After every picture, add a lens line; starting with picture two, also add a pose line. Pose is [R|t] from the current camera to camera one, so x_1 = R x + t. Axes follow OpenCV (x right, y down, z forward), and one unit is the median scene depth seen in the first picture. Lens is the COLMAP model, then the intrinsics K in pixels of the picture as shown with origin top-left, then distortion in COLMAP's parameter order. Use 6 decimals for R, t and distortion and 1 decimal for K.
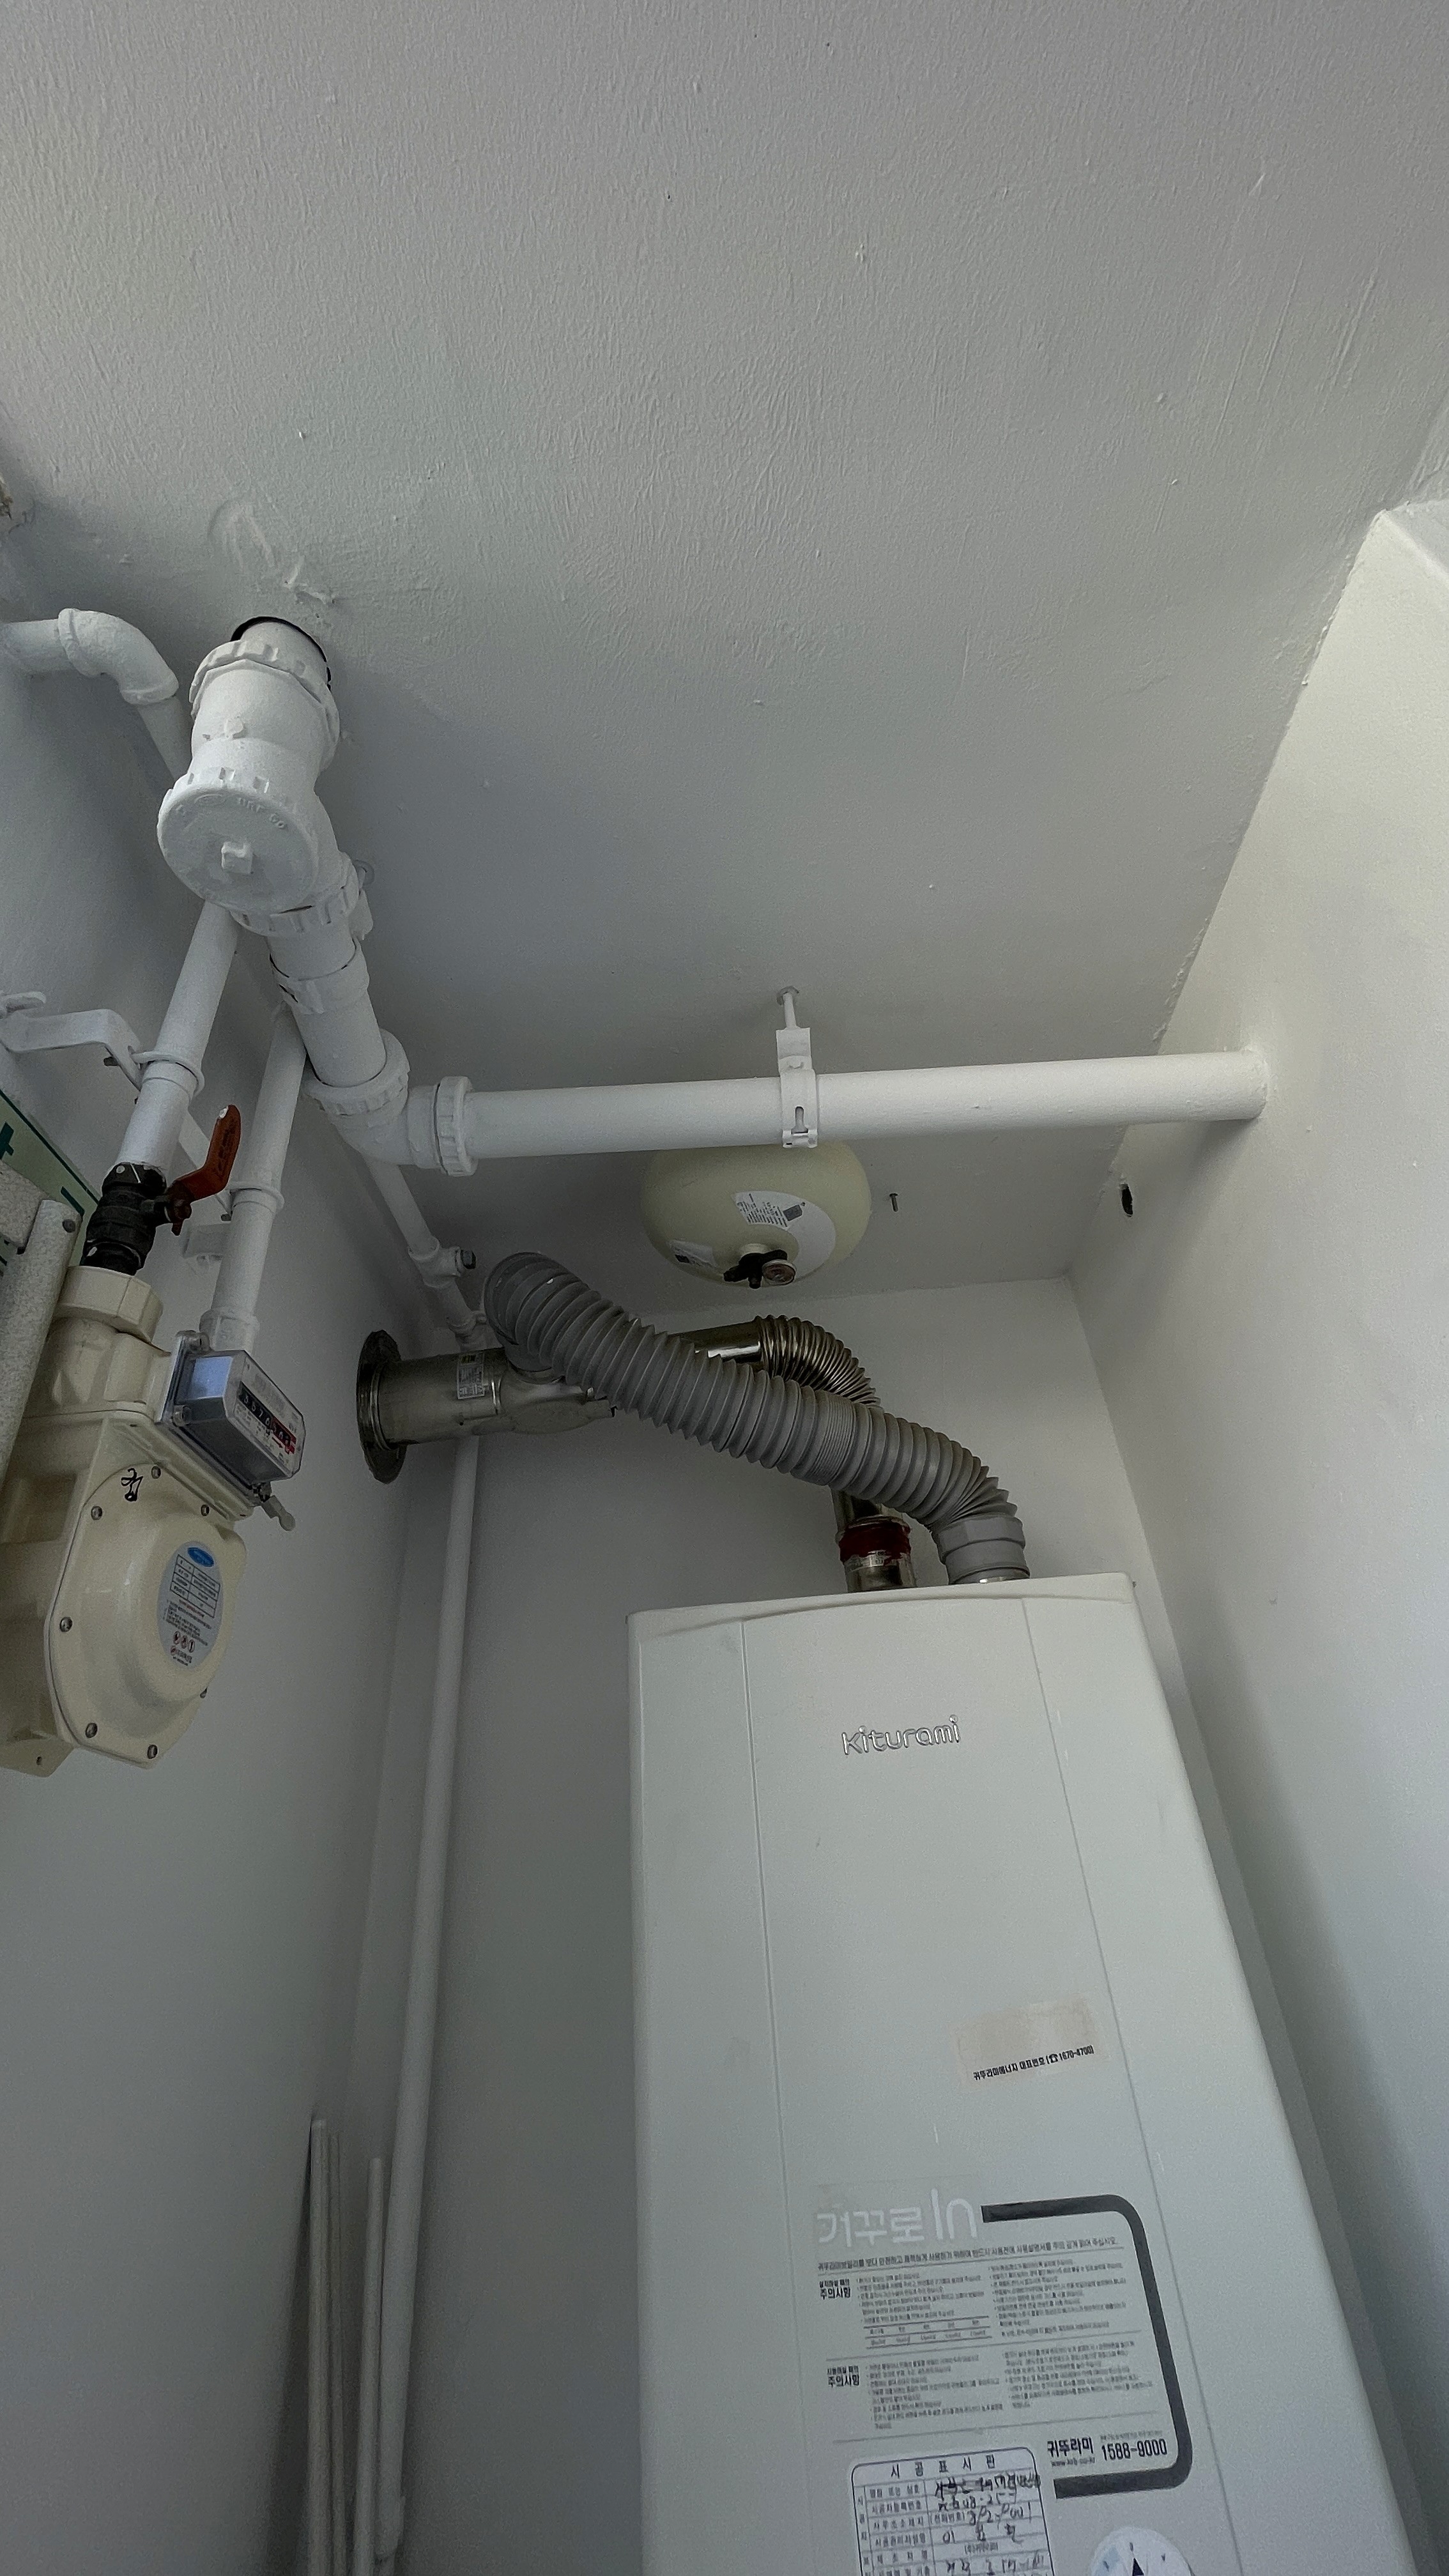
lens RADIAL K [[1030.1, 0, 724.5], [0, 1030.1, 1288.0], [0, 0, 1]] dist [-0.013537, -0.000067]
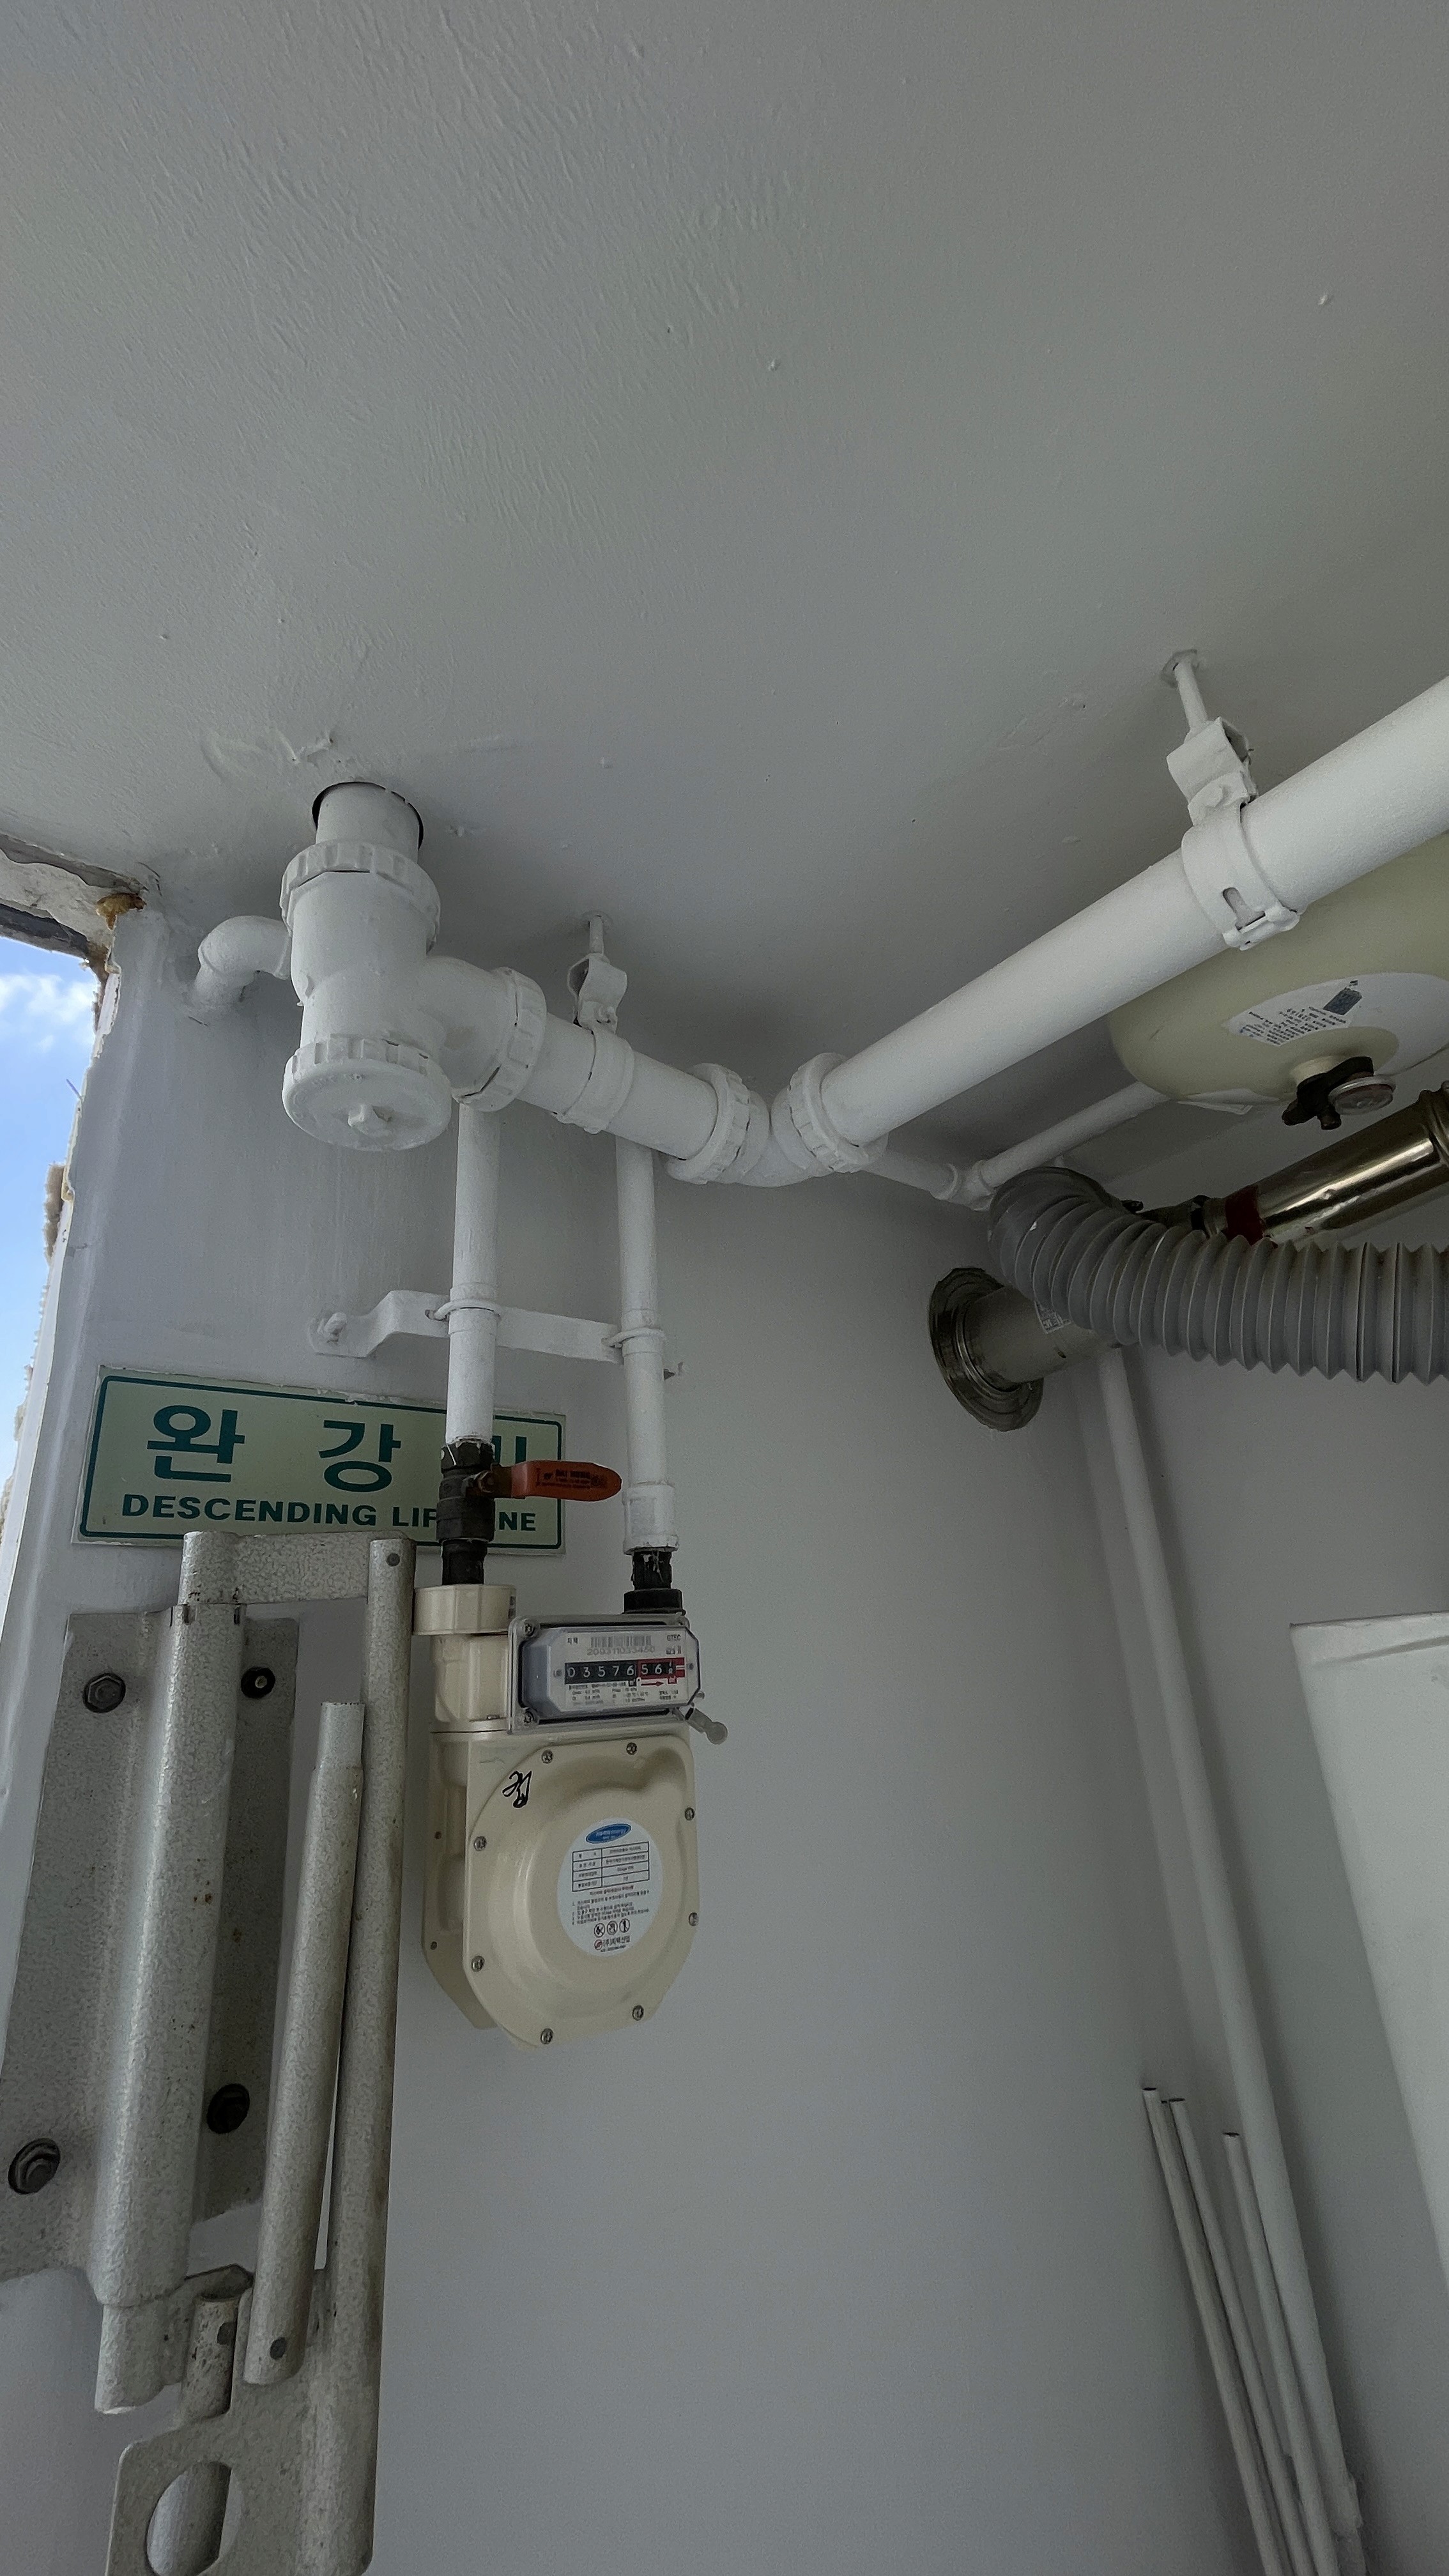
lens RADIAL K [[1035.7, 0, 724.5], [0, 1035.7, 1288.0], [0, 0, 1]] dist [0.001837, -0.000494]
pose [[0.637744, -0.241287, -0.731480, 0.256748], [0.443417, 0.891528, 0.092514, -0.151211], [0.629813, -0.383350, 0.675557, 0.337639]]
